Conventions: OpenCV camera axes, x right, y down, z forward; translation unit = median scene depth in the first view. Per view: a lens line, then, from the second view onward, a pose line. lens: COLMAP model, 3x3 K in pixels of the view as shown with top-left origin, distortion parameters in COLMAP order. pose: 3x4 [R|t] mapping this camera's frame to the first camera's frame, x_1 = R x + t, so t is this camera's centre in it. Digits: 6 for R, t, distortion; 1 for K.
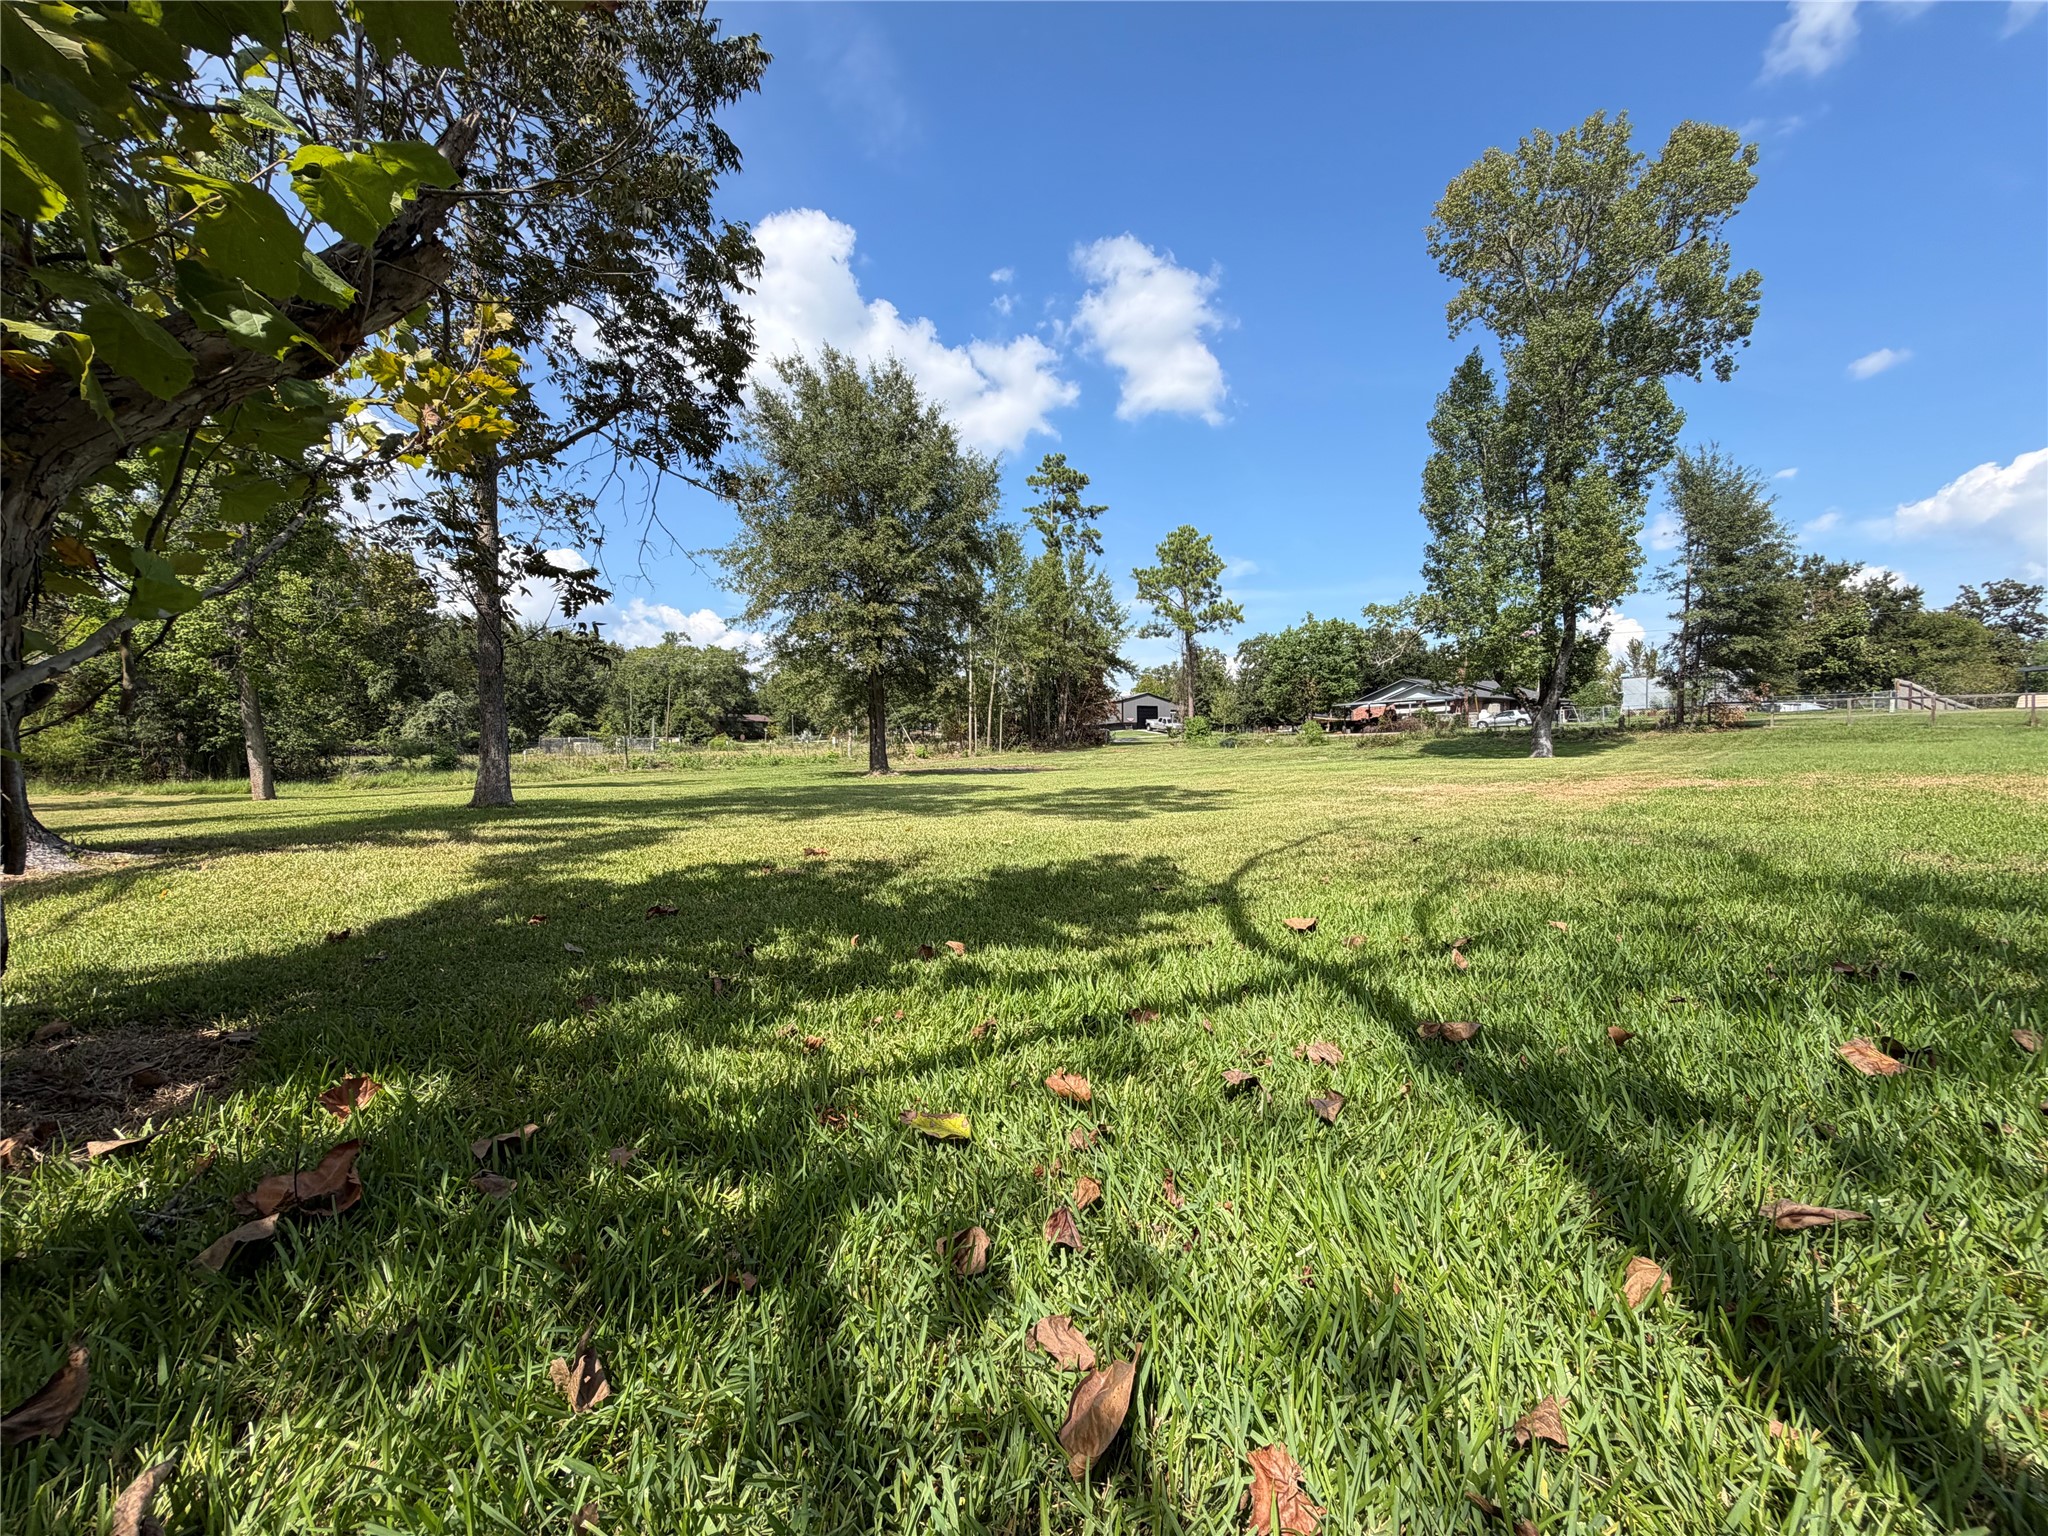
lens RADIAL K [[815.8, 0, 1015.8], [0, 815.8, 764.0], [0, 0, 1]] dist [0.000434, -0.000137]
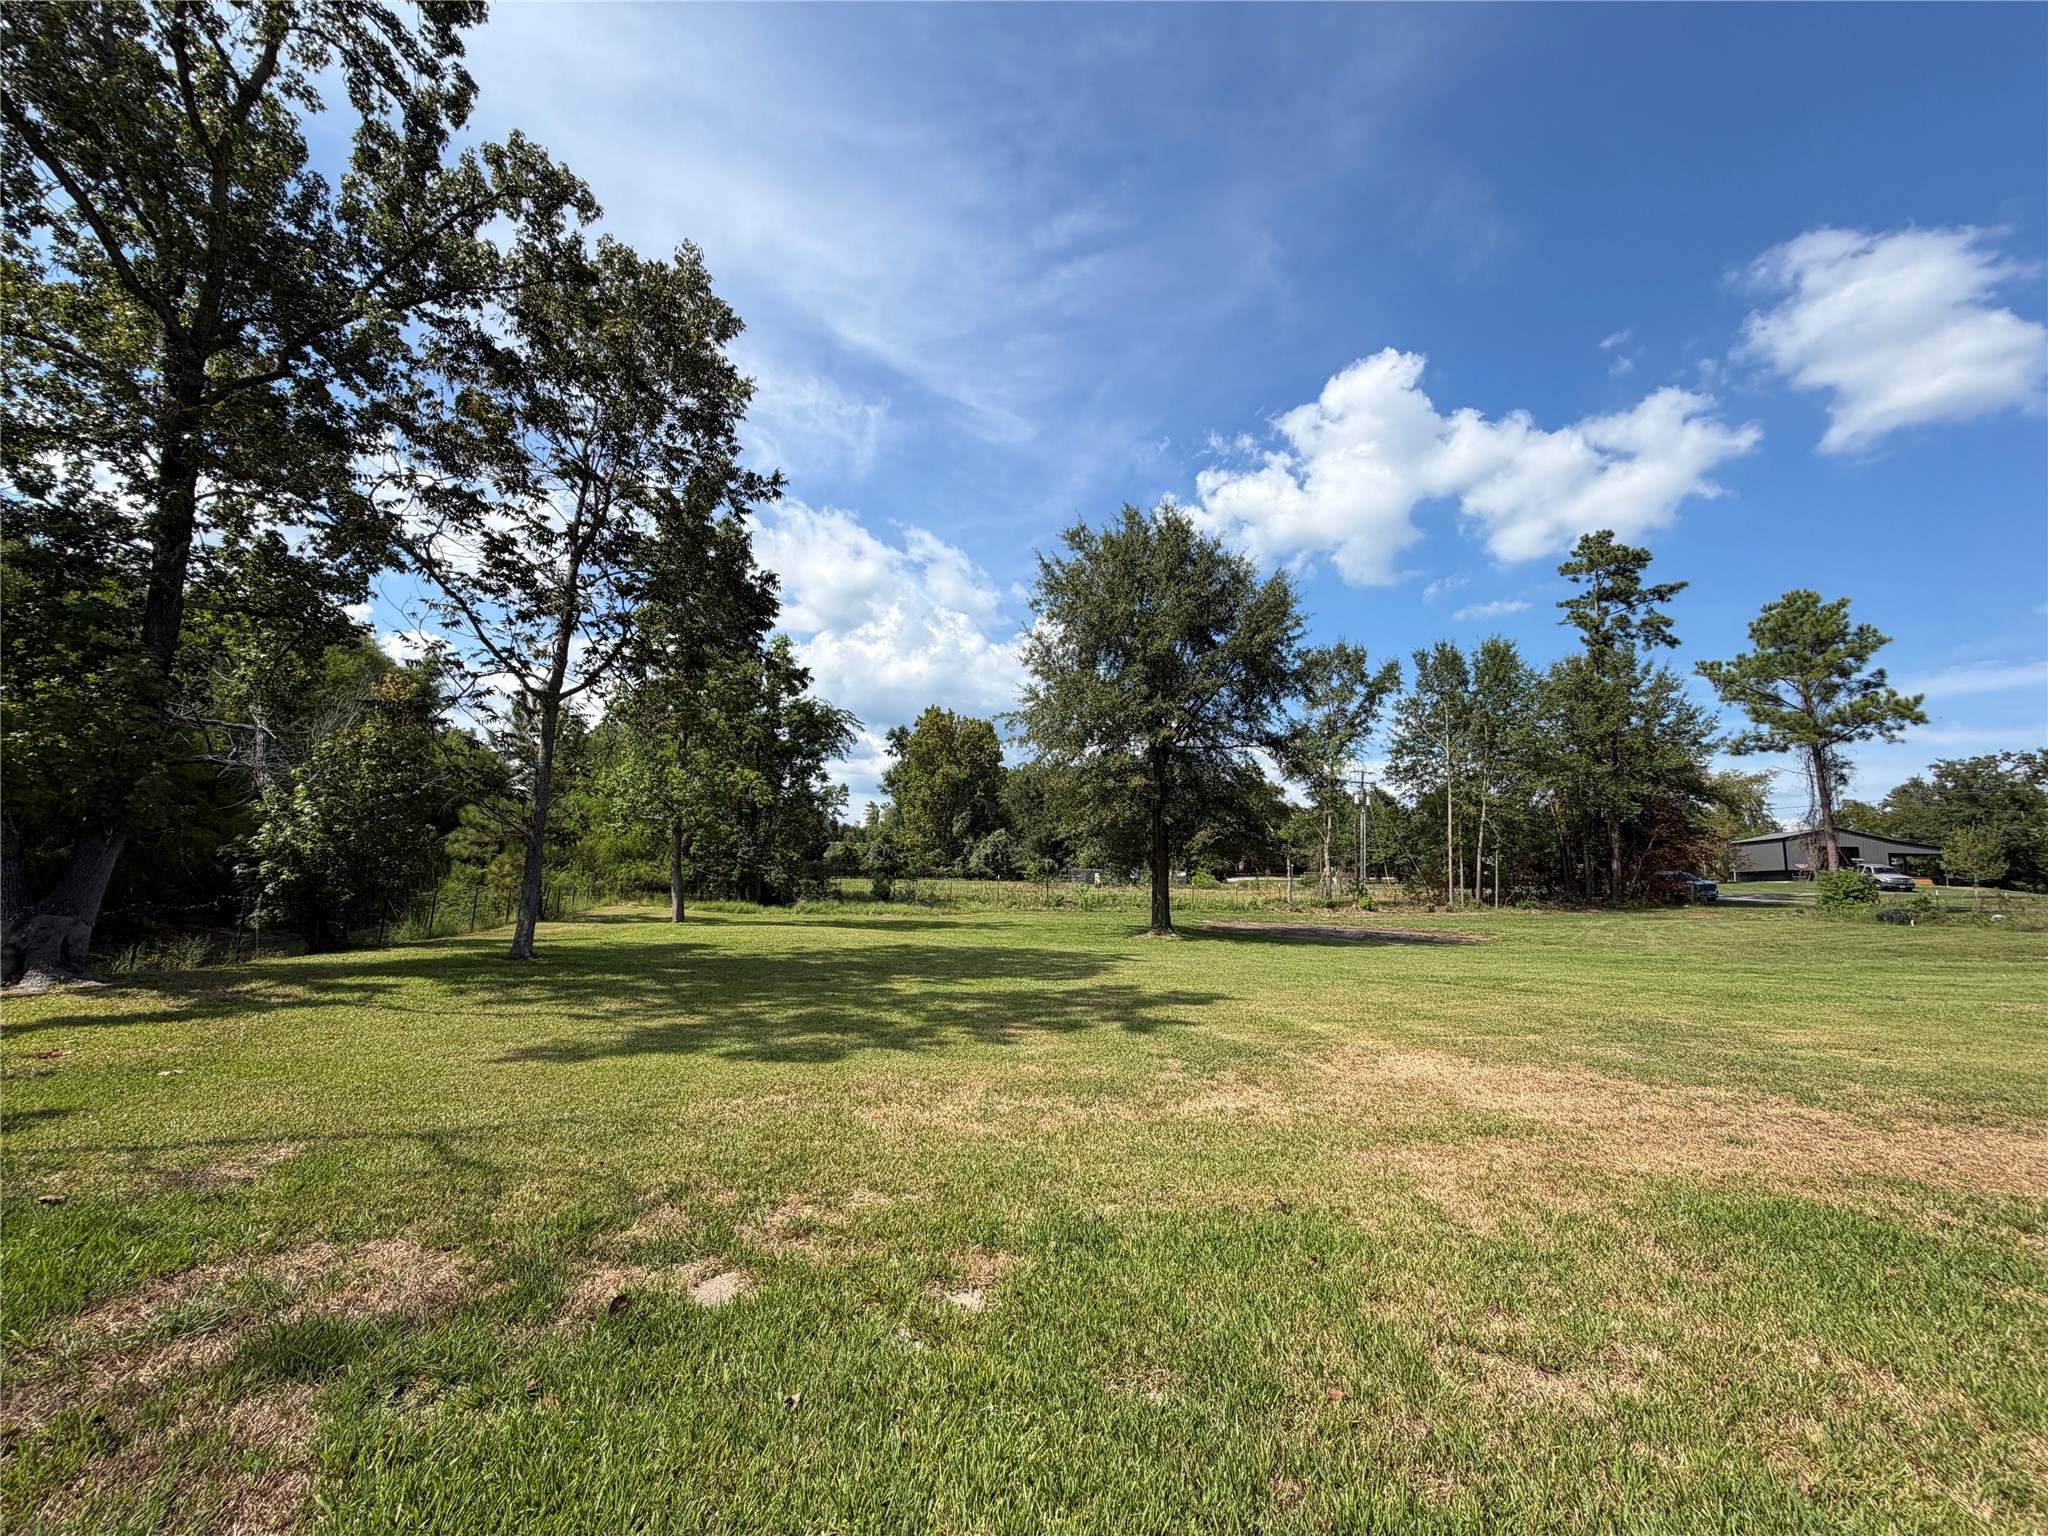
lens RADIAL K [[815.8, 0, 1015.8], [0, 815.8, 764.0], [0, 0, 1]] dist [0.000434, -0.000137]
pose [[0.767829, -0.049756, -0.638720, 0.109905], [-0.051766, 0.988901, -0.139264, -0.014466], [0.638560, 0.139995, 0.756731, 0.063328]]
